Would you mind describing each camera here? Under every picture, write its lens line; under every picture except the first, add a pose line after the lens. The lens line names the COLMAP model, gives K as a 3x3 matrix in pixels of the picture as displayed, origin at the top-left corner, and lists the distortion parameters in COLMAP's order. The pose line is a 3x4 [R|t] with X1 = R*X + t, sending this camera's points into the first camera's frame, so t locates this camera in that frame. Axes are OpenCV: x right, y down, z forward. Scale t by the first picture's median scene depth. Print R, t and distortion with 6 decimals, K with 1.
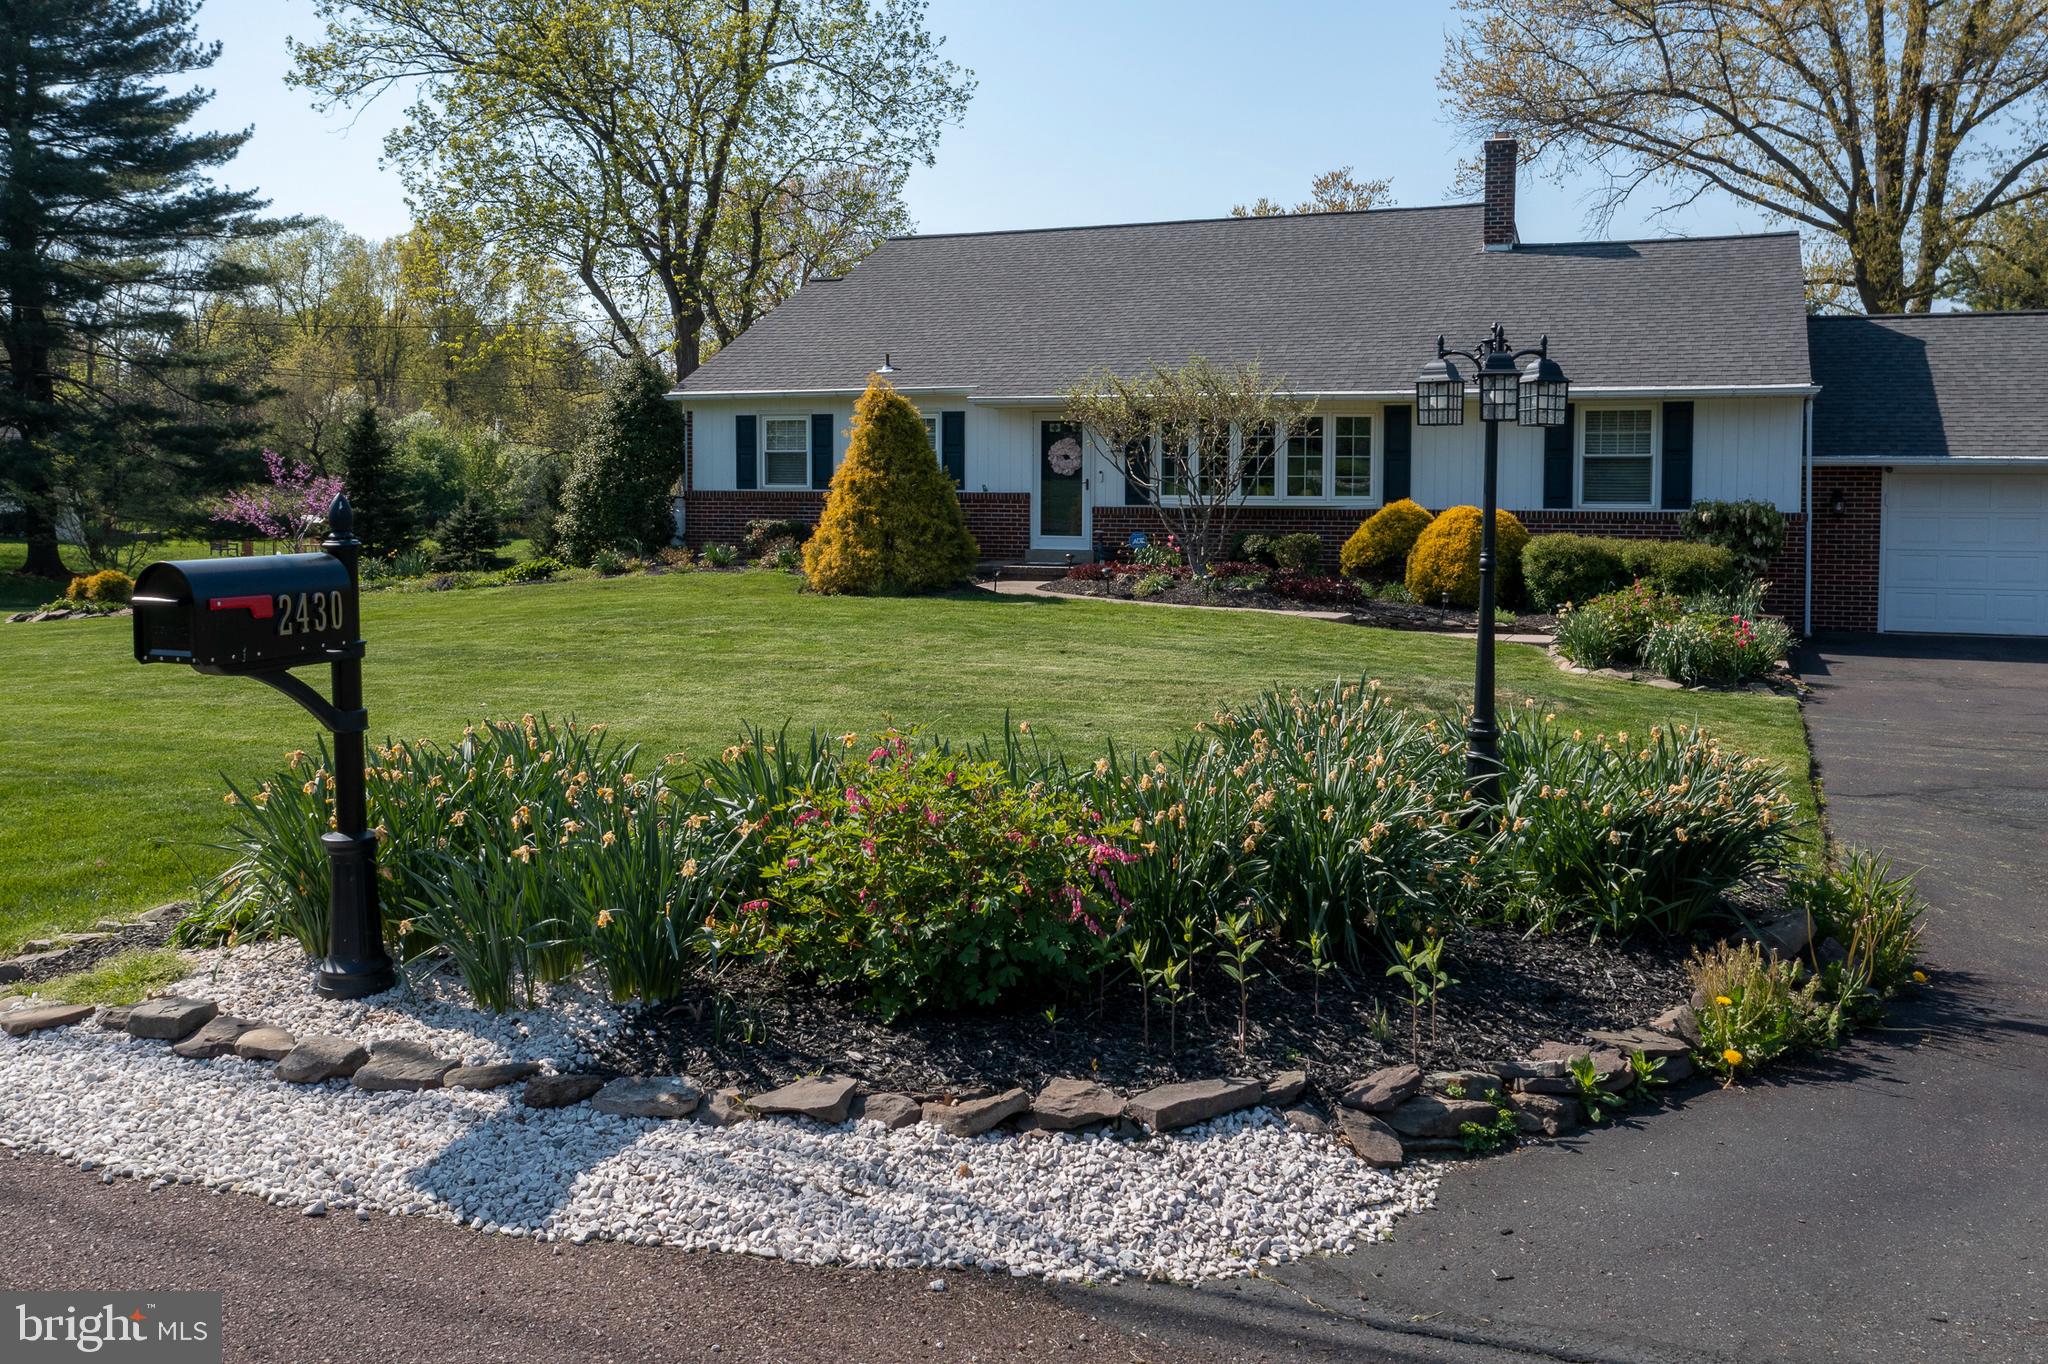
lens RADIAL K [[1659.6, 0, 1060.1], [0, 1659.6, 607.9], [0, 0, 1]] dist [-0.016472, -0.003154]
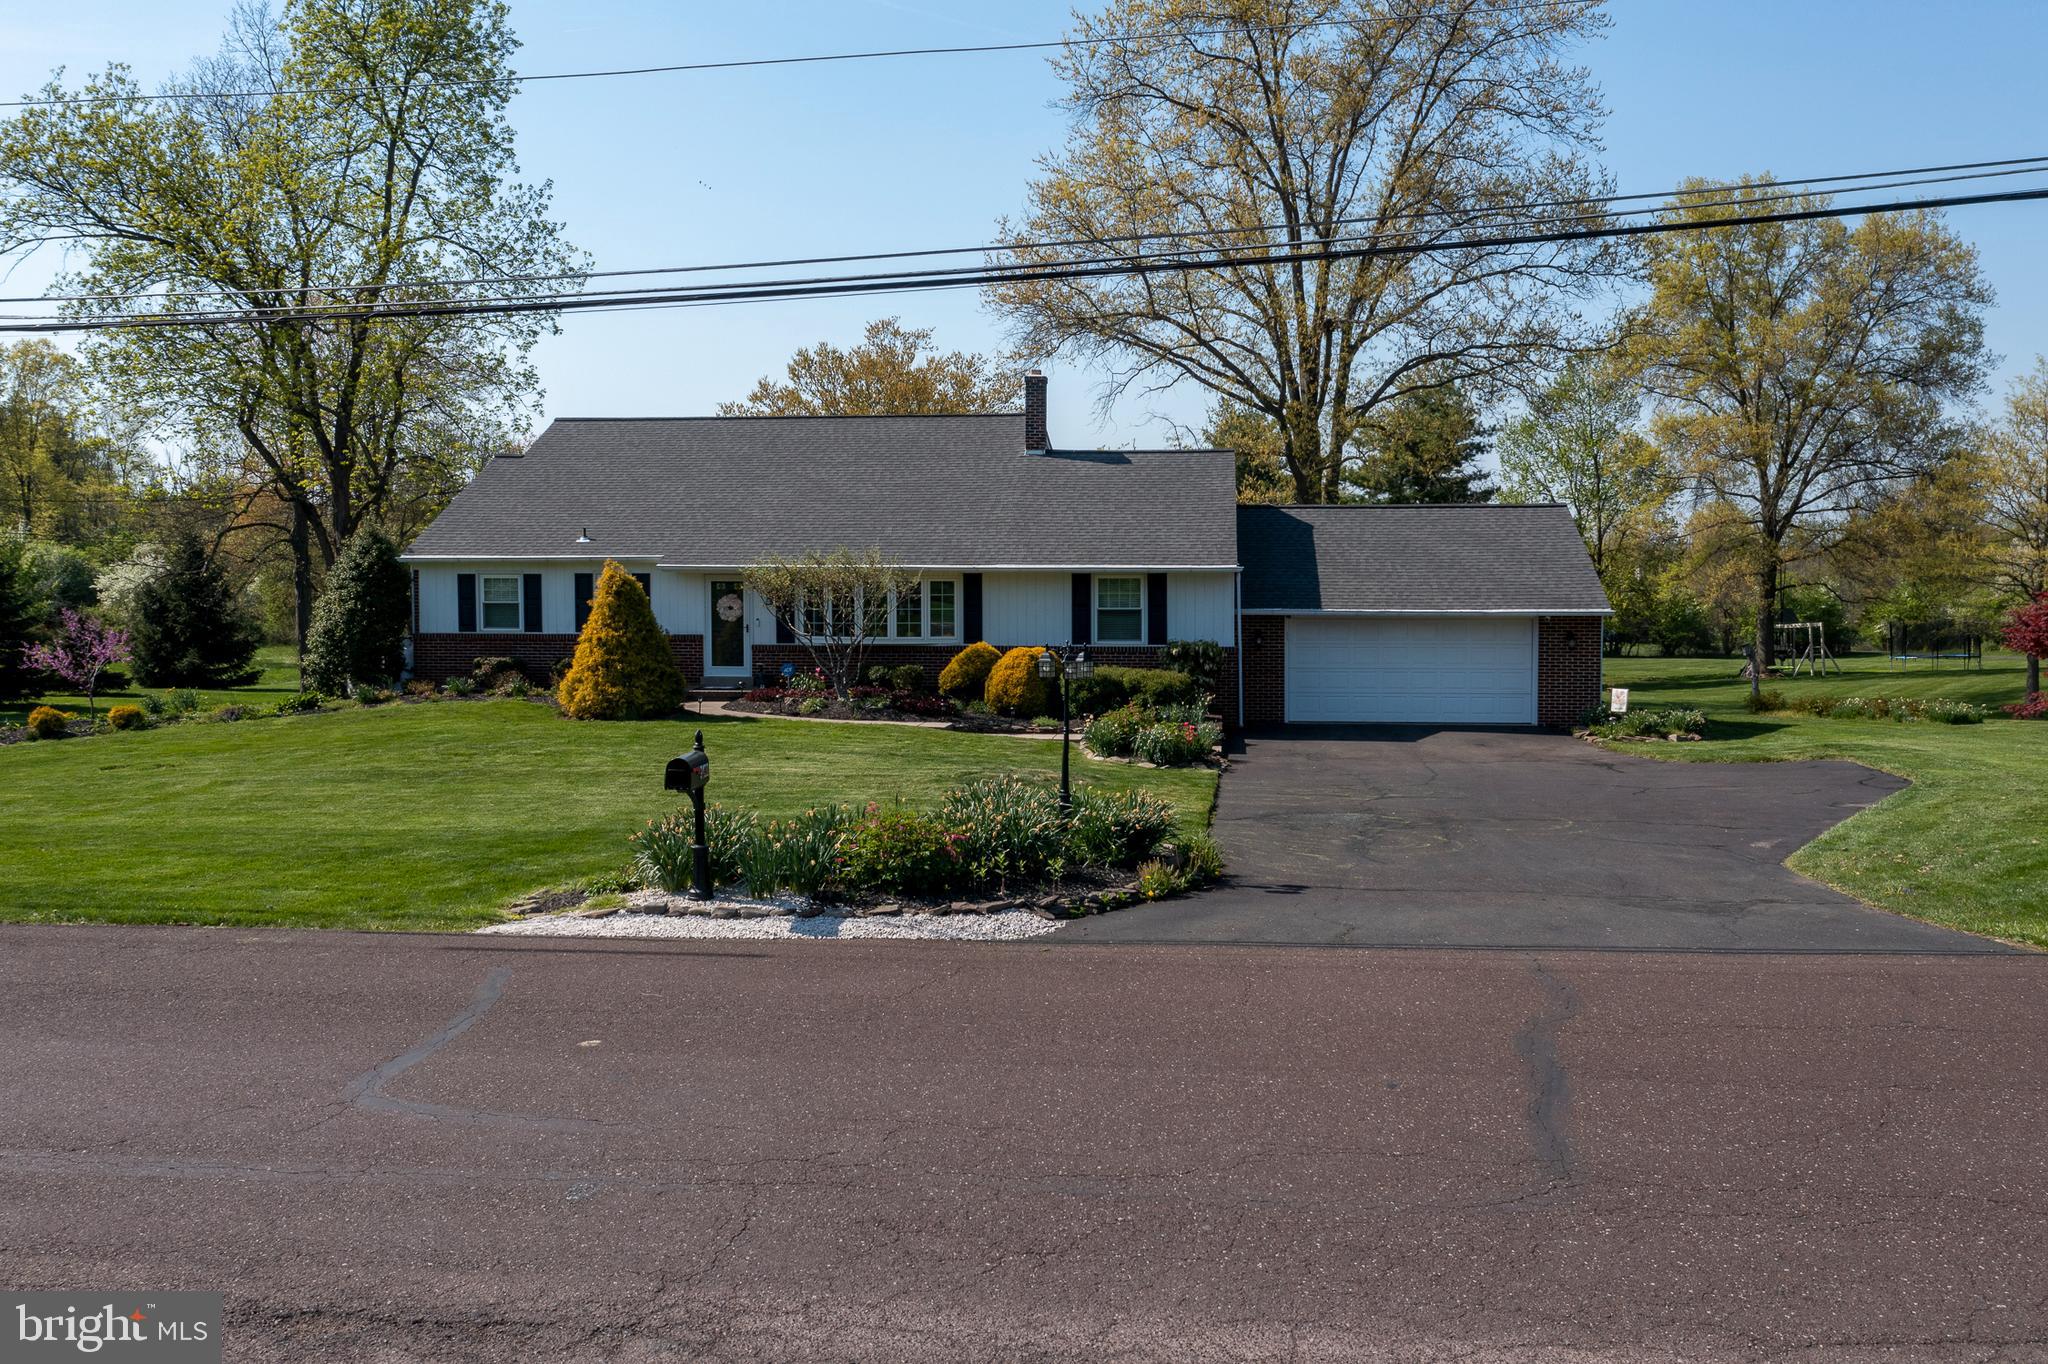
lens RADIAL K [[1659.6, 0, 1053.5], [0, 1659.6, 680.8], [0, 0, 1]] dist [-0.016472, -0.003154]
pose [[0.961165, -0.022978, 0.275017, -0.122003], [0.023936, 0.999713, -0.000125, -0.026569], [-0.274936, 0.006703, 0.961439, -0.385708]]
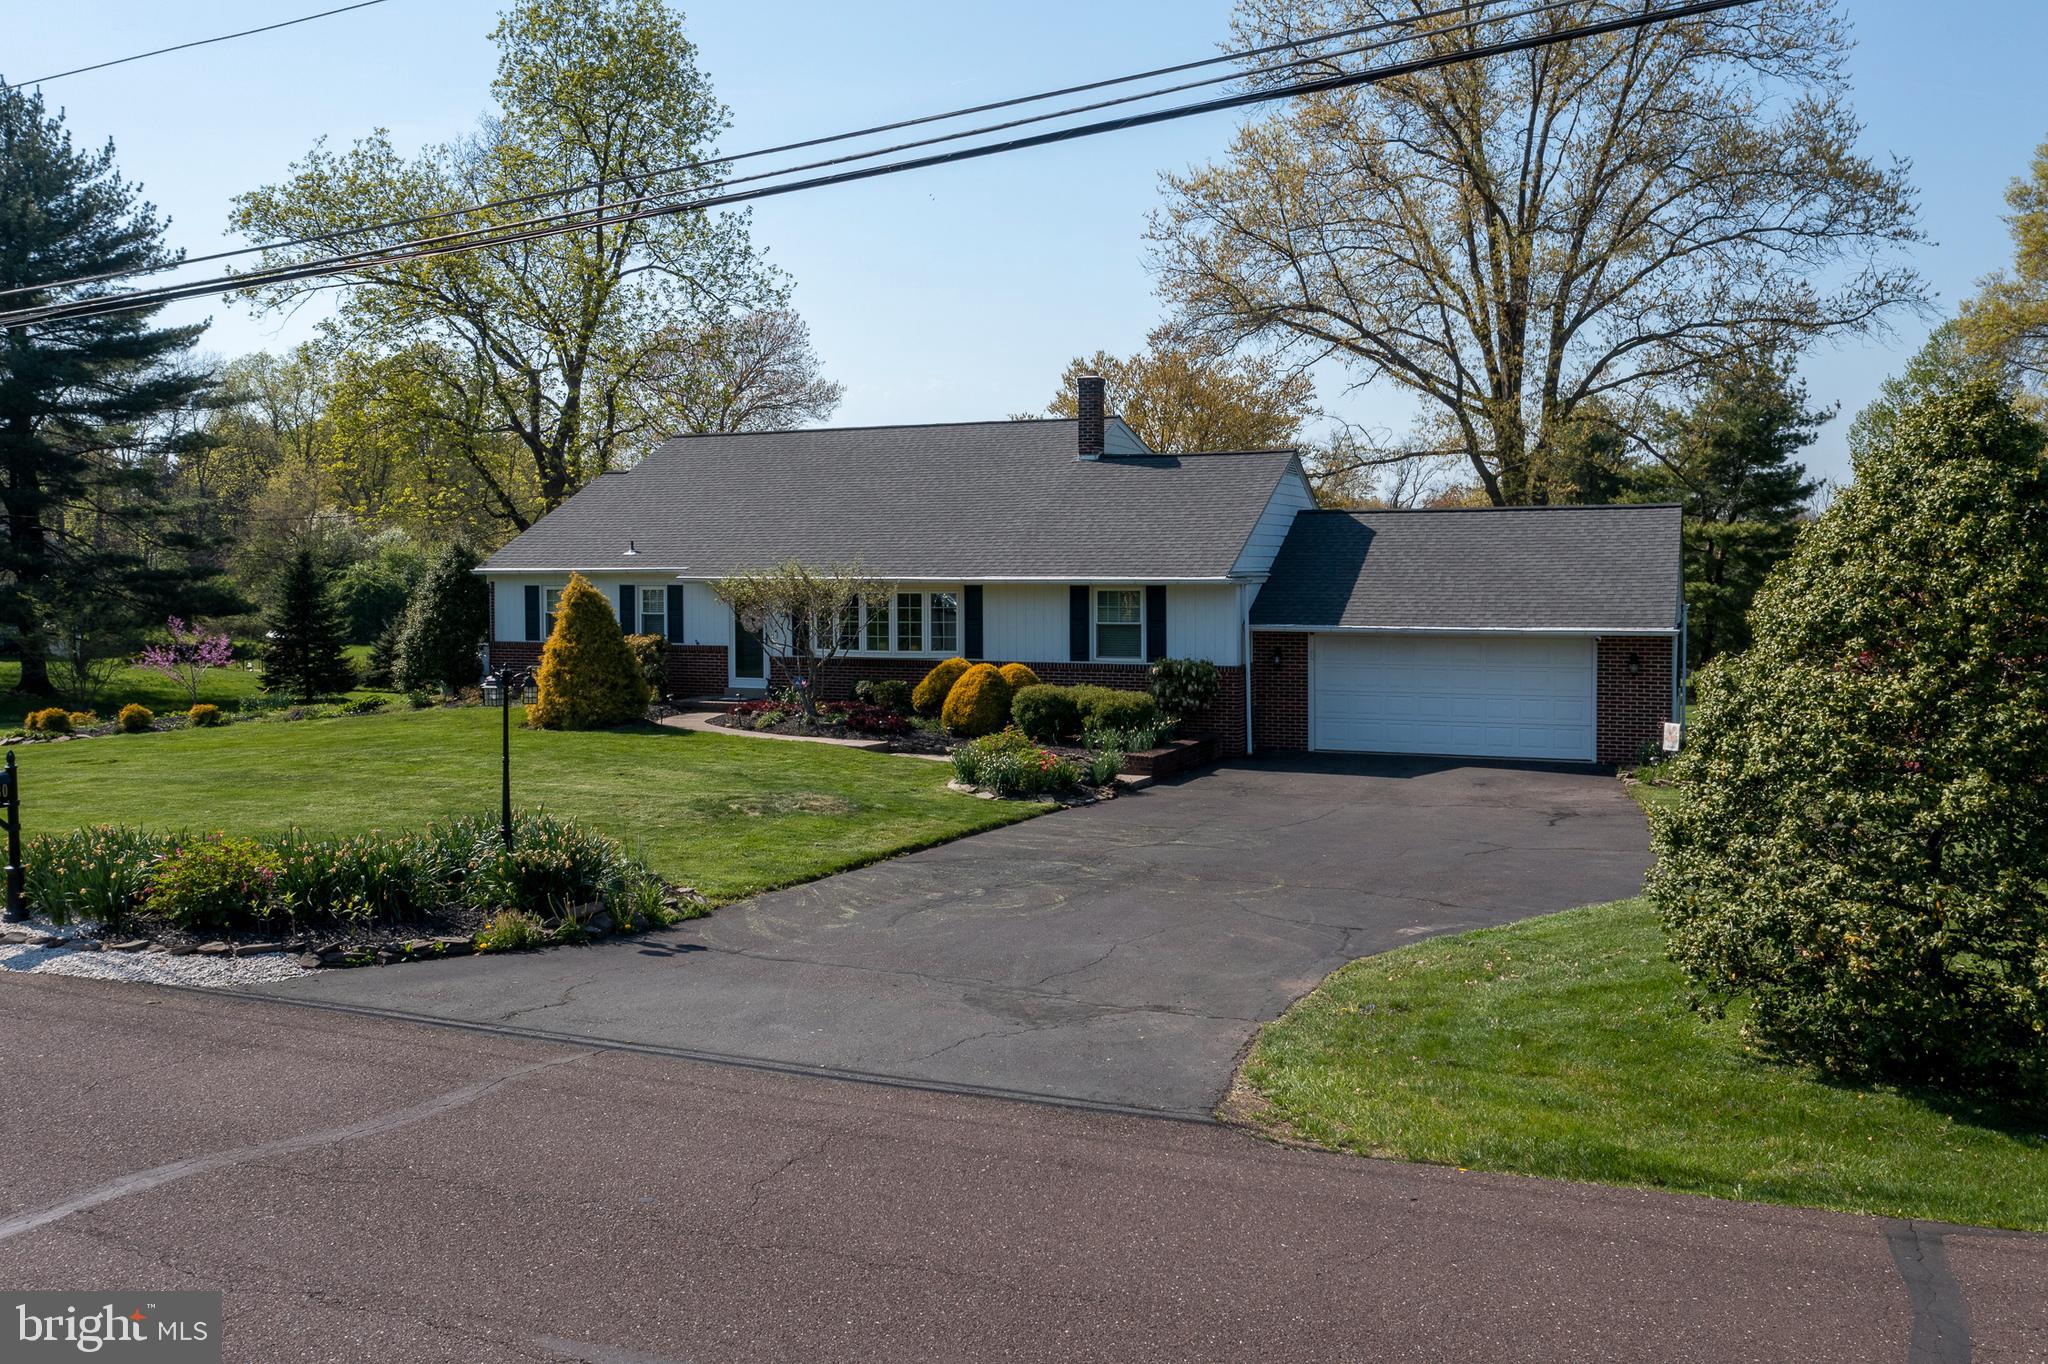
lens RADIAL K [[1659.6, 0, 1025.0], [0, 1659.6, 642.0], [0, 0, 1]] dist [-0.016472, -0.003154]
pose [[0.999563, -0.004730, -0.029193, 0.277823], [0.003816, 0.999503, -0.031286, -0.030997], [0.029327, 0.031161, 0.999084, -0.360105]]
